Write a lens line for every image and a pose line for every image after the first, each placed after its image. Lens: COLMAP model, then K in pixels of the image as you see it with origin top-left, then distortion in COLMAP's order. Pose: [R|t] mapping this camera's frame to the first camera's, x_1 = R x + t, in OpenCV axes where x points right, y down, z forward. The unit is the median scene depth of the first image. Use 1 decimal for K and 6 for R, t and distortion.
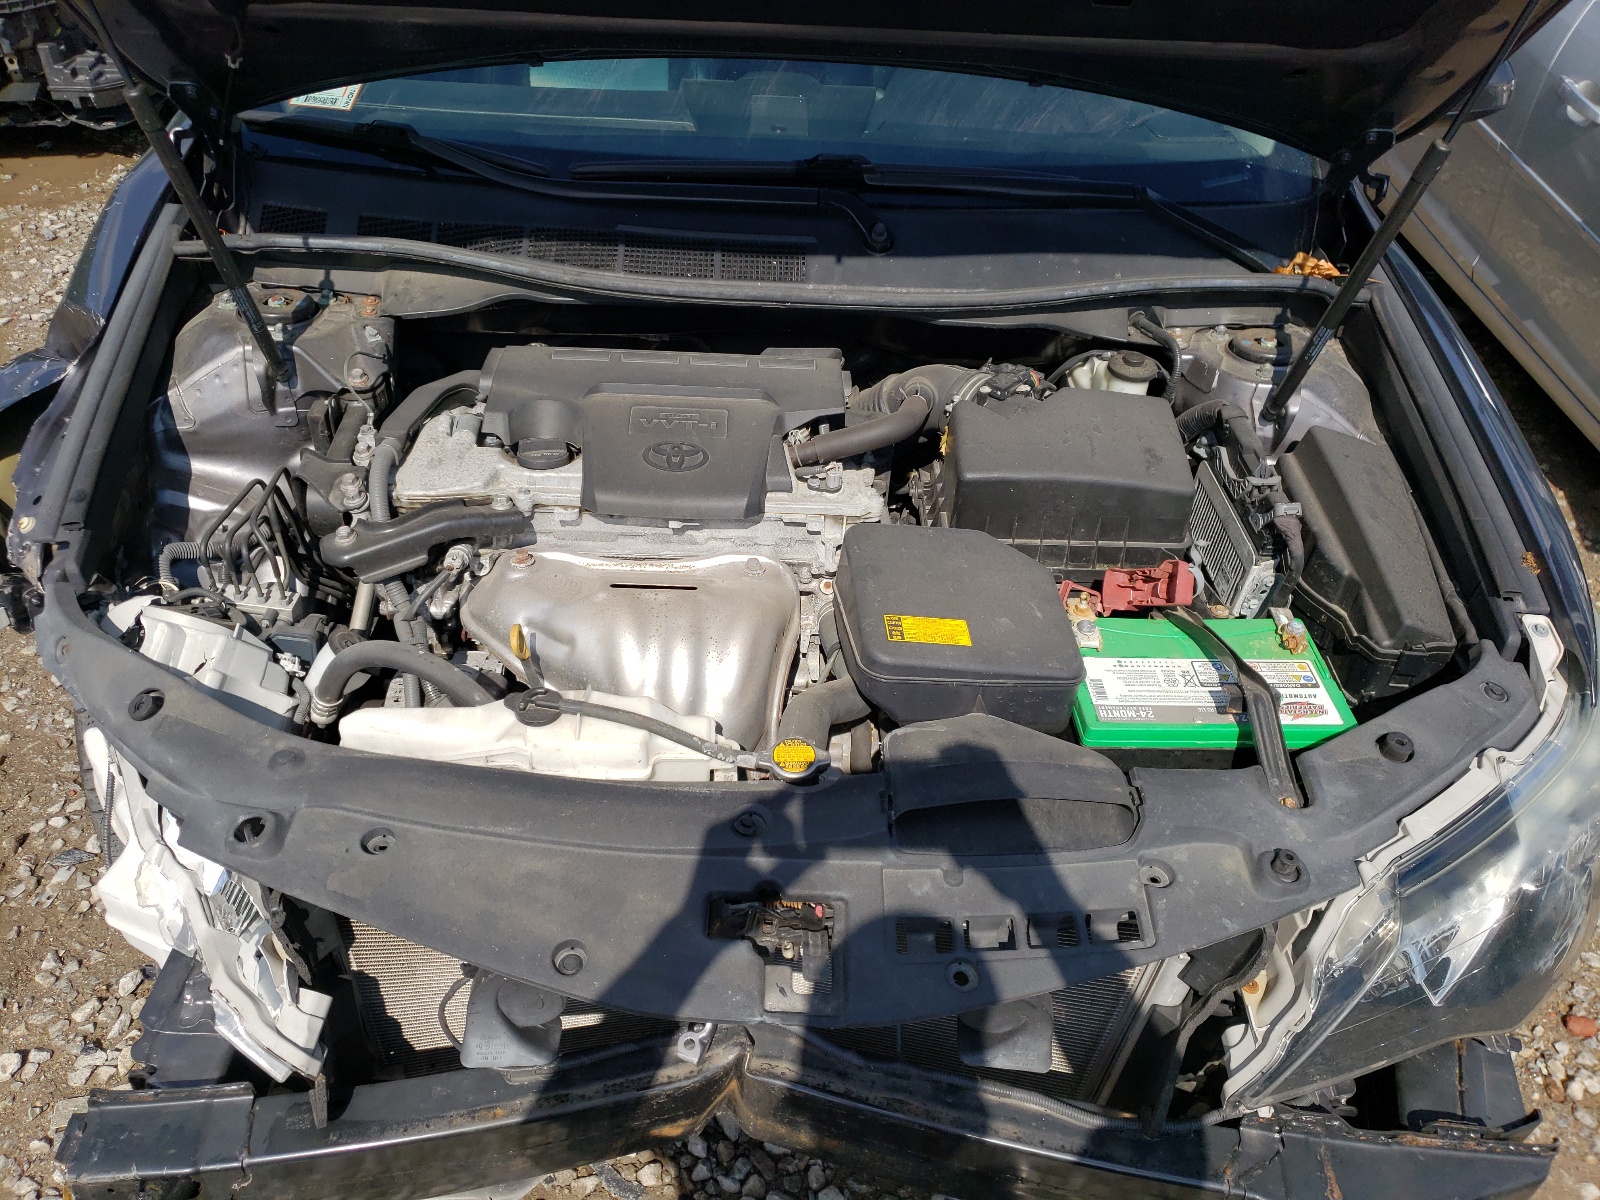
lens RADIAL K [[1250.5, 0, 792.6], [0, 1250.5, 596.7], [0, 0, 1]] dist [0.031682, -0.005837]
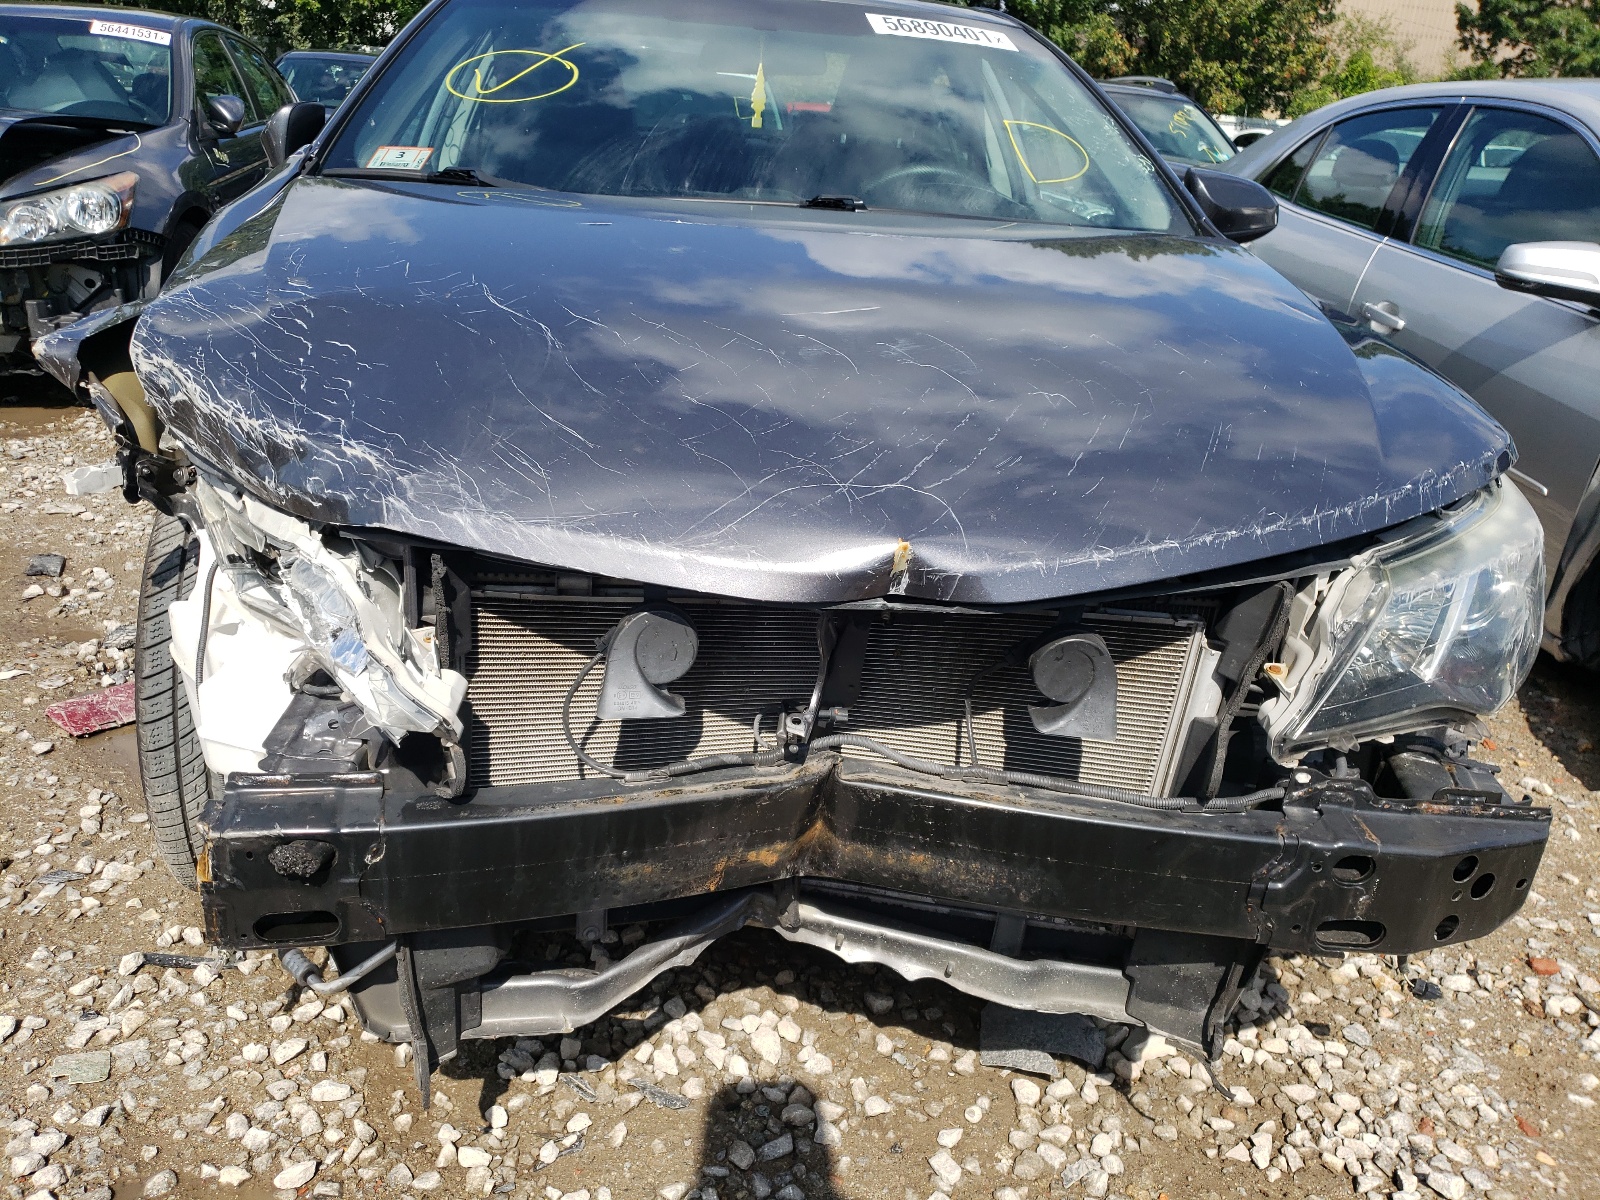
lens RADIAL K [[1250.5, 0, 806.8], [0, 1250.5, 606.6], [0, 0, 1]] dist [0.031682, -0.005837]
pose [[0.994201, -0.009238, 0.107137, -0.113784], [0.039863, 0.956980, -0.287403, 0.343393], [-0.099873, 0.290007, 0.951799, -0.045637]]
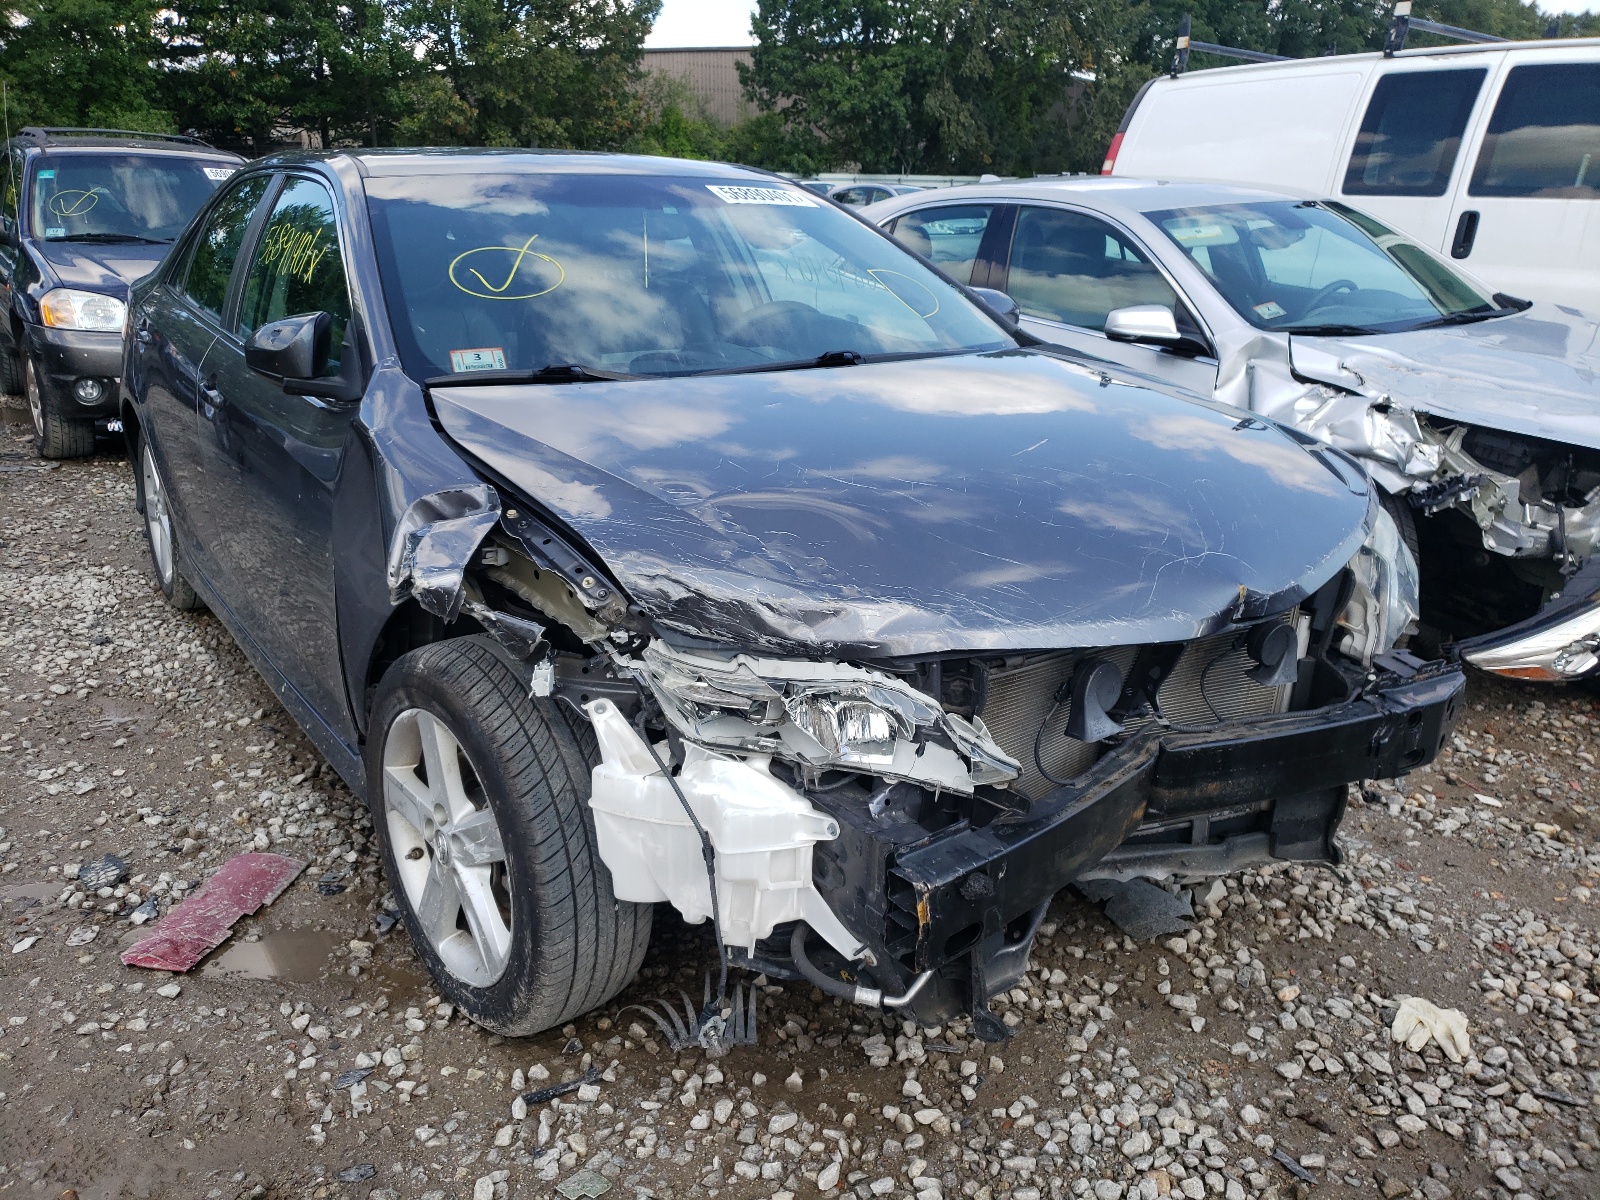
lens RADIAL K [[1250.5, 0, 800.7], [0, 1250.5, 599.5], [0, 0, 1]] dist [0.031682, -0.005837]
pose [[0.821129, -0.206099, 0.532232, -0.803736], [0.372298, 0.900232, -0.225779, 0.248773], [-0.432600, 0.383542, 0.815937, -0.139665]]
